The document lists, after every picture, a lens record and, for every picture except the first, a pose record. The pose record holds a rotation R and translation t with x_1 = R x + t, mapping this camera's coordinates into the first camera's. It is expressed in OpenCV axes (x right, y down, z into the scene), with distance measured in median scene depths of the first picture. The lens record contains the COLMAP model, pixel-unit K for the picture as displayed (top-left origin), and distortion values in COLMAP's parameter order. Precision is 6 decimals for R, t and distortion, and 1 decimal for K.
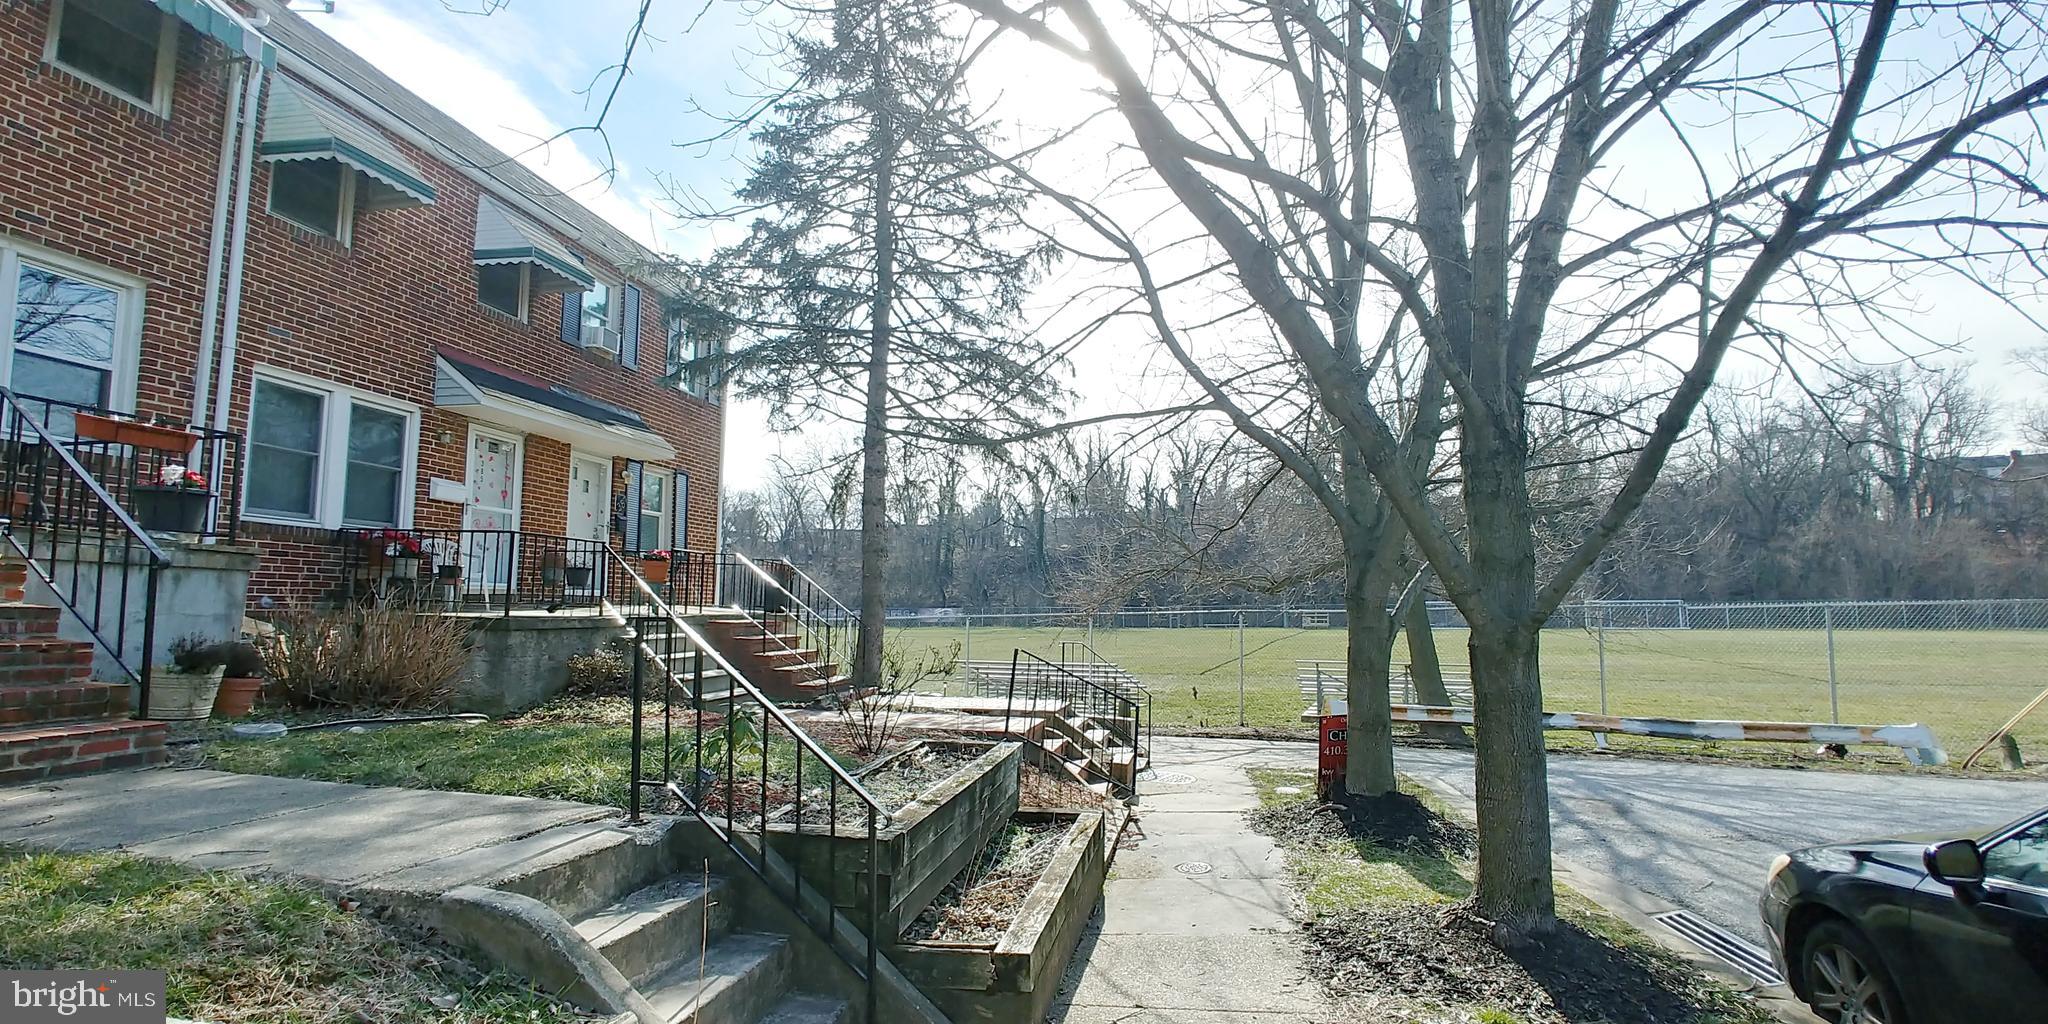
lens RADIAL K [[891.6, 0, 1025.2], [0, 891.6, 524.6], [0, 0, 1]] dist [-0.030497, 0.006683]
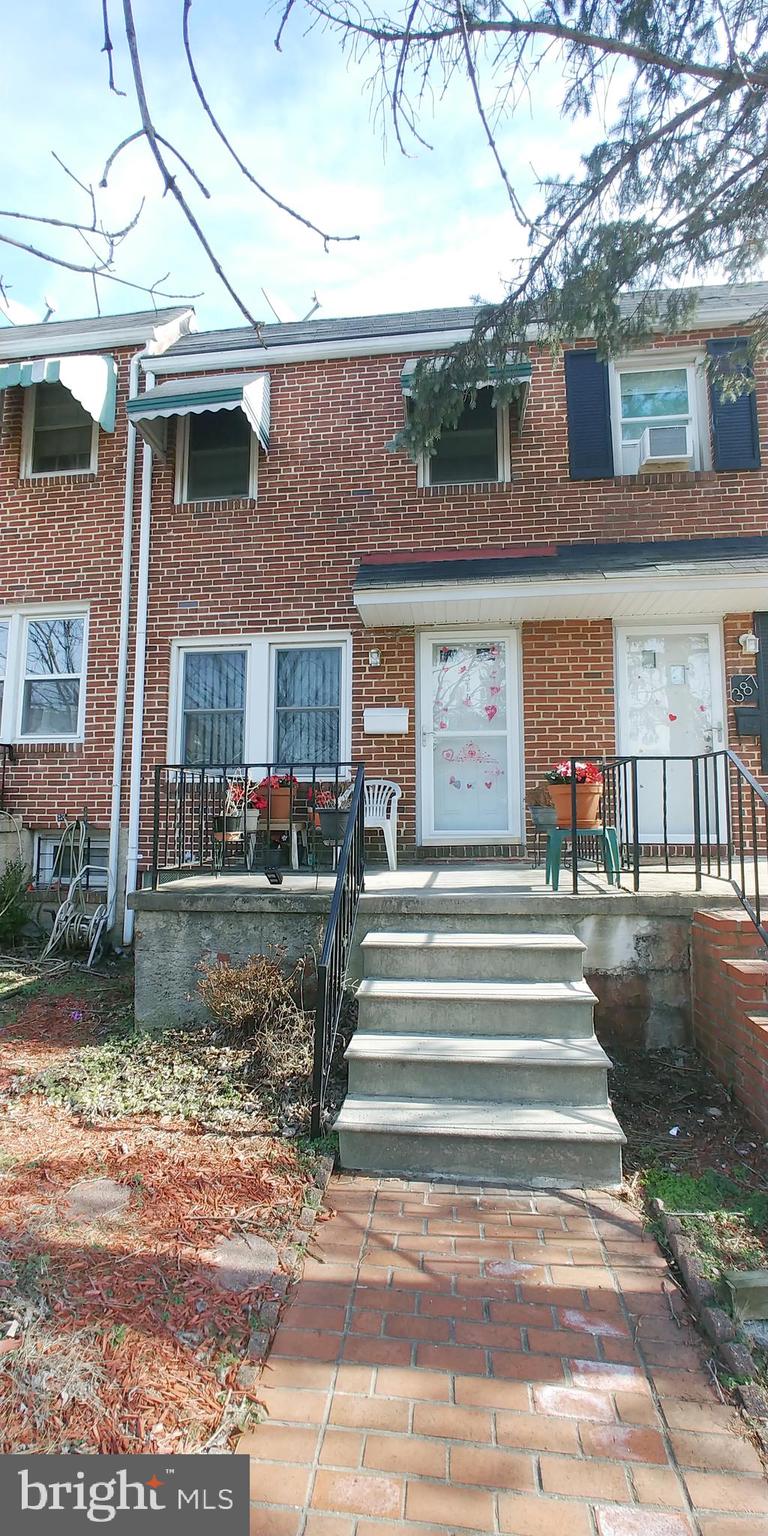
lens RADIAL K [[677.0, 0, 362.6], [0, 677.0, 768.7], [0, 0, 1]] dist [-0.036466, 0.009416]
pose [[0.053656, -0.097076, -0.993830, -0.038727], [0.096634, 0.991097, -0.091591, 0.070085], [0.993873, -0.091124, 0.062559, 1.064098]]
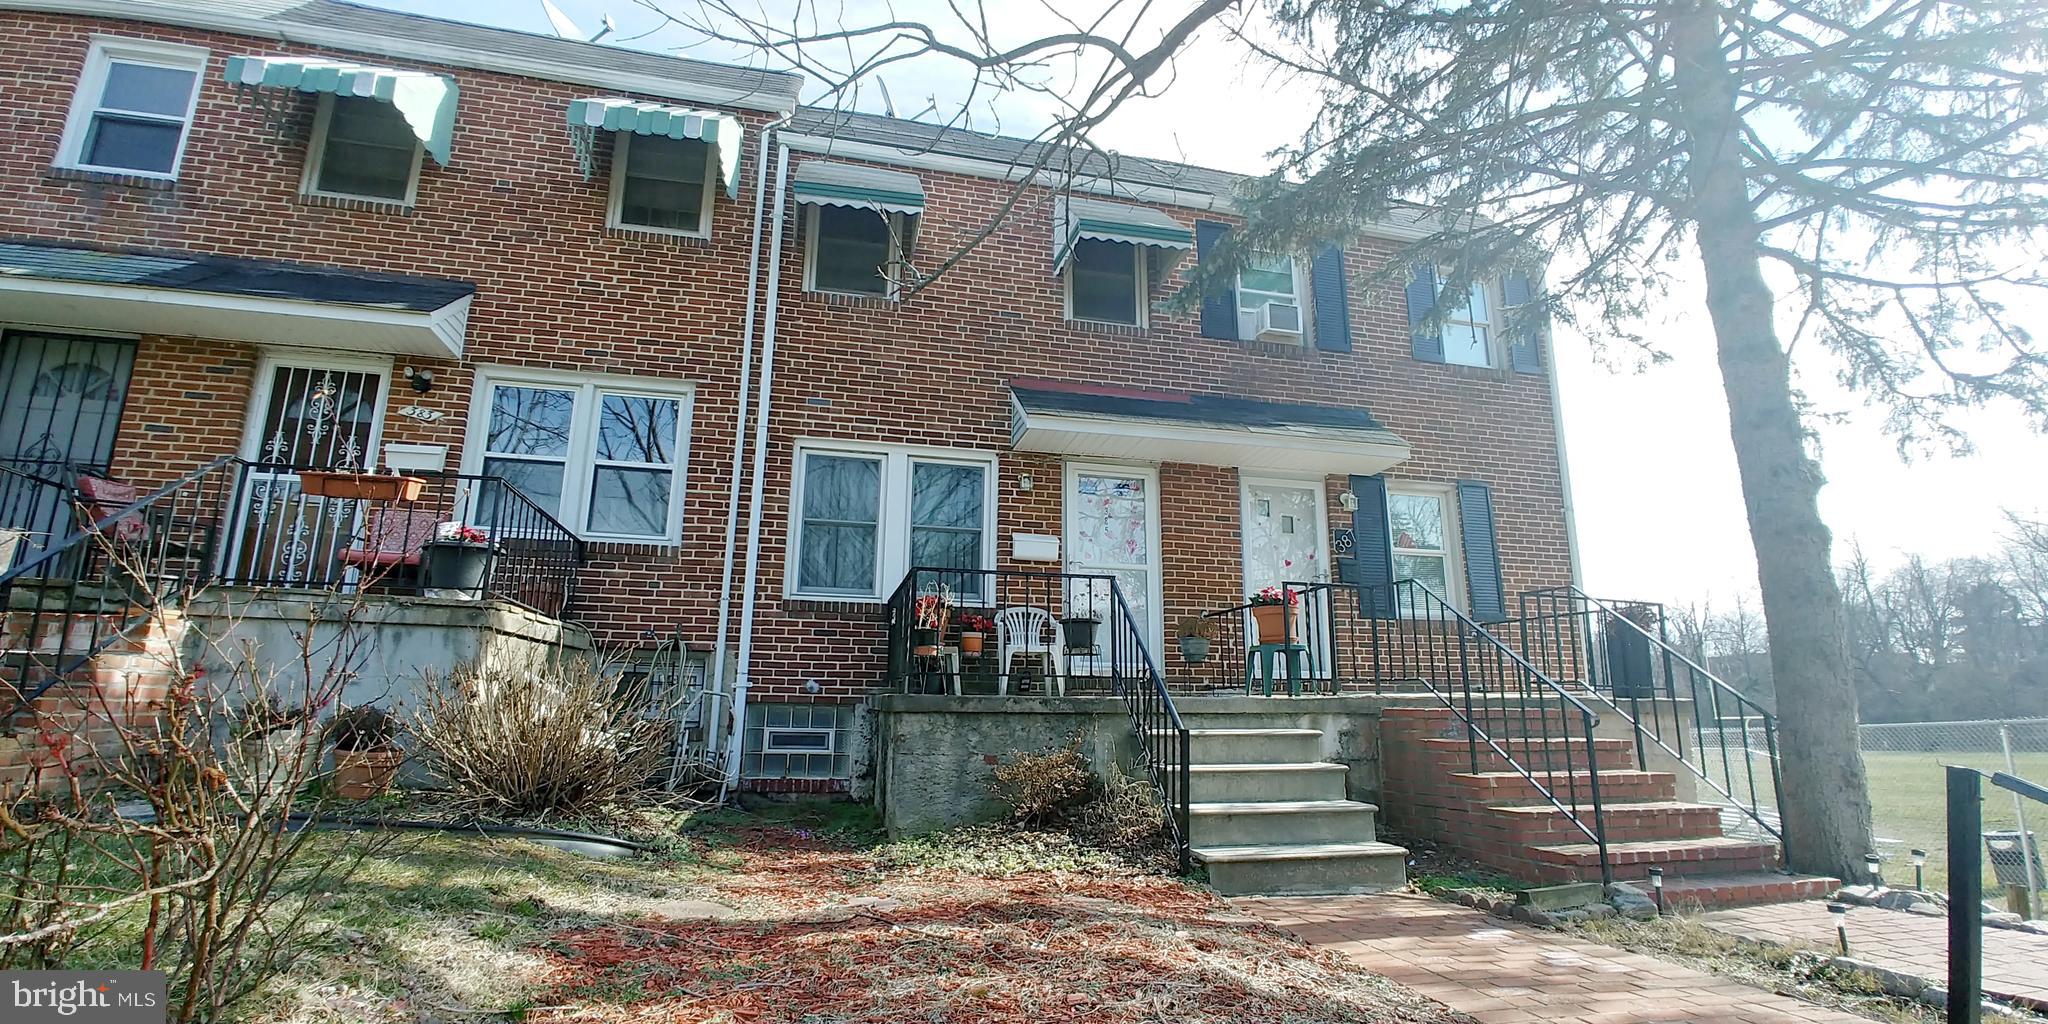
lens RADIAL K [[902.6, 0, 1023.7], [0, 902.6, 532.2], [0, 0, 1]] dist [-0.036466, 0.009416]
pose [[0.404720, -0.198457, -0.892646, 0.083924], [0.084290, 0.980106, -0.179685, 0.107763], [0.910548, -0.002519, 0.413397, 0.742104]]
